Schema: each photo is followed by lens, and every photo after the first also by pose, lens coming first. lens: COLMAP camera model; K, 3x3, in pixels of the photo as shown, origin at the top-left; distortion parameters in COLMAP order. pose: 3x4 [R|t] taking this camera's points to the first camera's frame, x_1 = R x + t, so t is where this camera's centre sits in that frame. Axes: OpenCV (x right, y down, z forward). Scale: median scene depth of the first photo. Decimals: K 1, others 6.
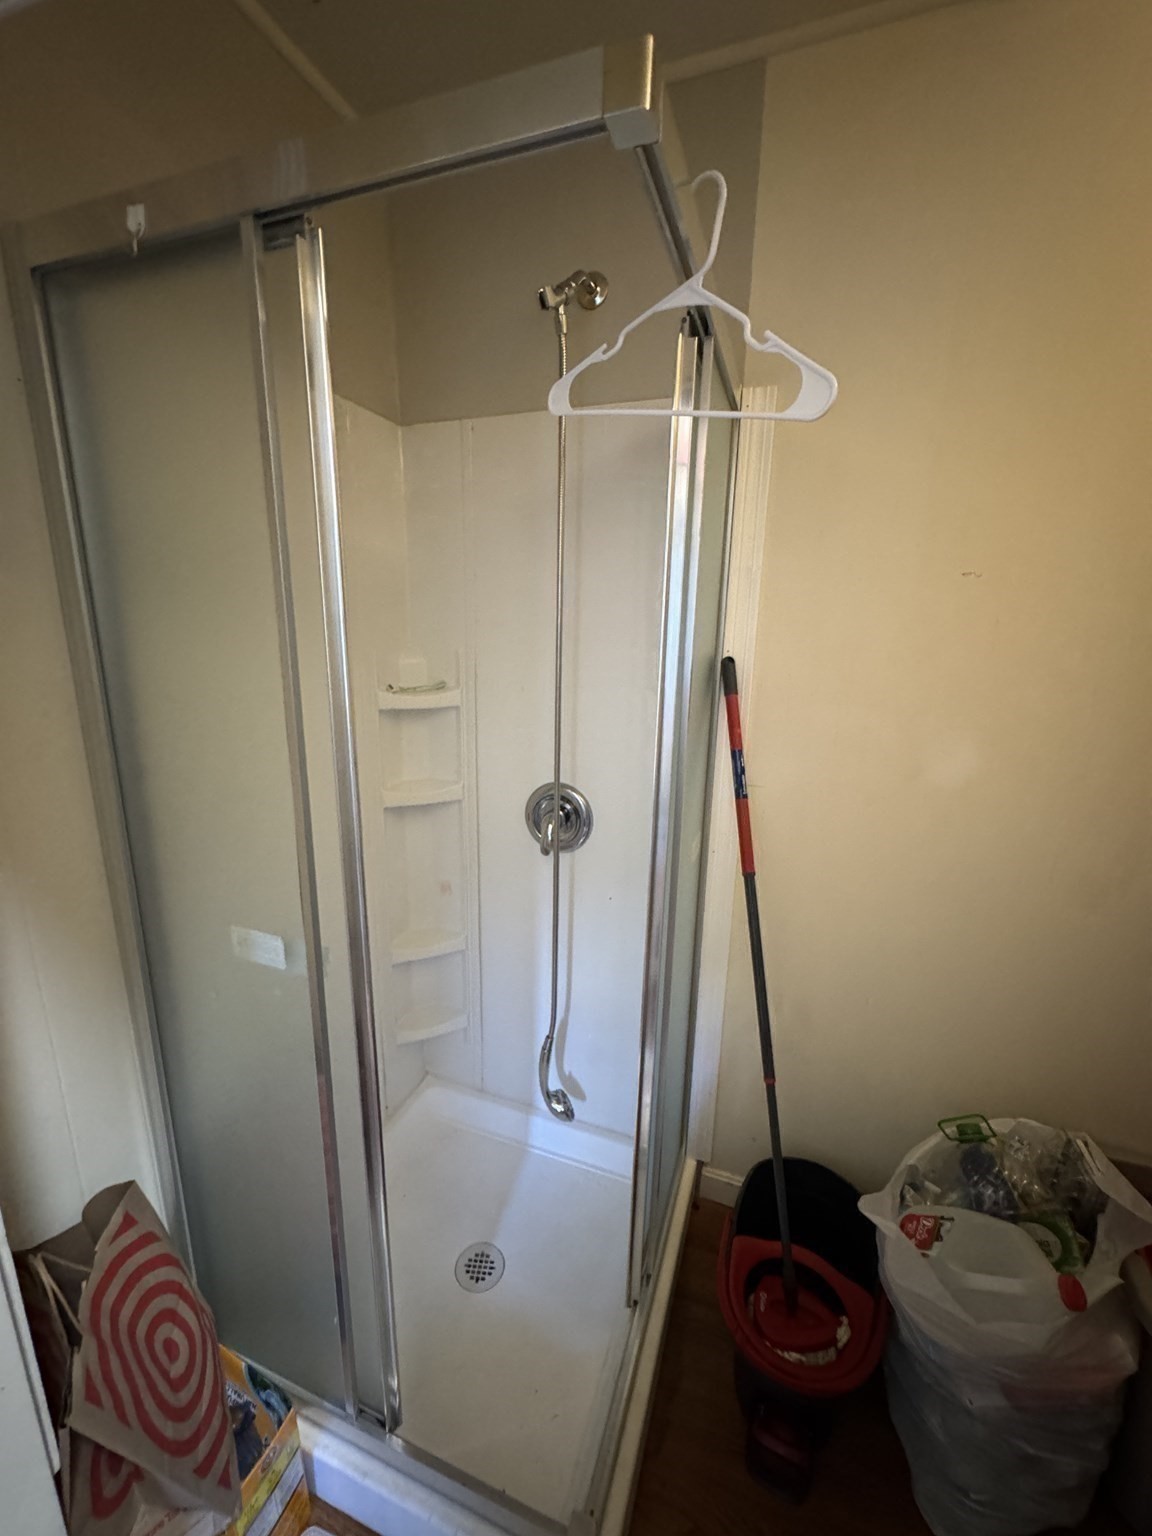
lens RADIAL K [[613.1, 0, 575.6], [0, 613.1, 767.8], [0, 0, 1]] dist [0.001635, -0.000124]
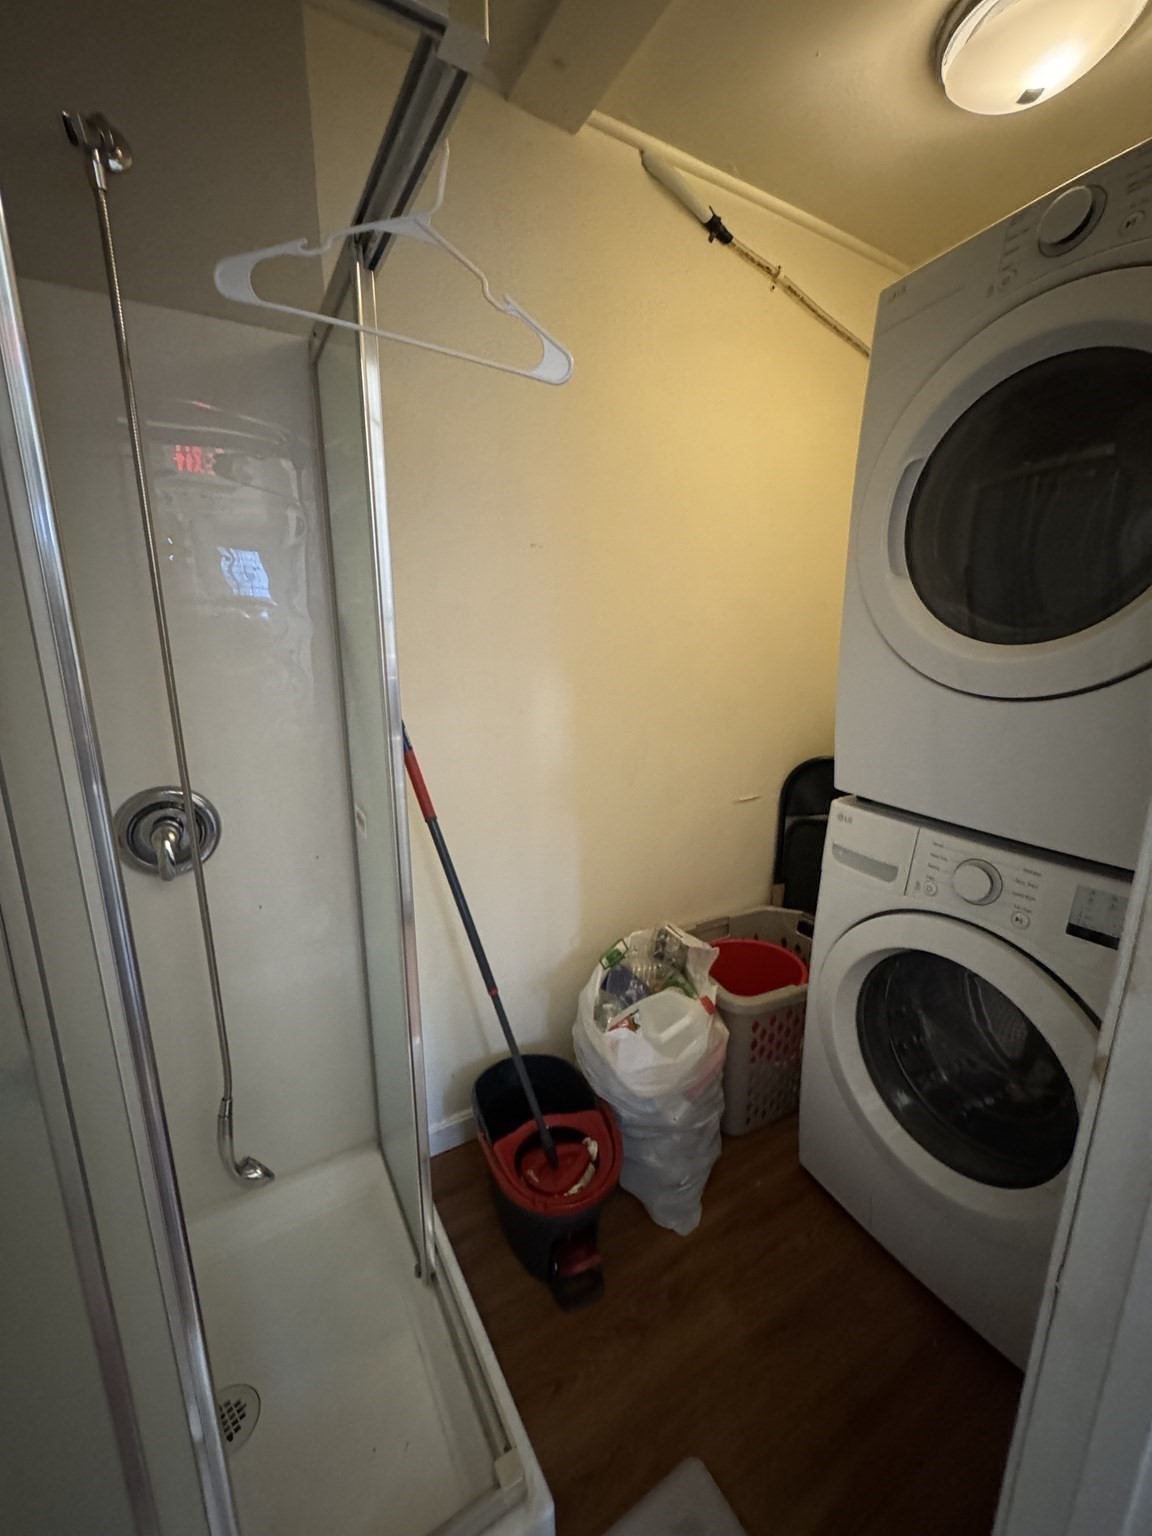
lens RADIAL K [[613.1, 0, 573.8], [0, 613.1, 766.3], [0, 0, 1]] dist [0.001635, -0.000124]
pose [[0.642695, -0.191101, 0.741905, -0.372901], [0.196117, 0.977162, 0.081808, 0.052812], [-0.740595, 0.092923, 0.665496, 0.125867]]
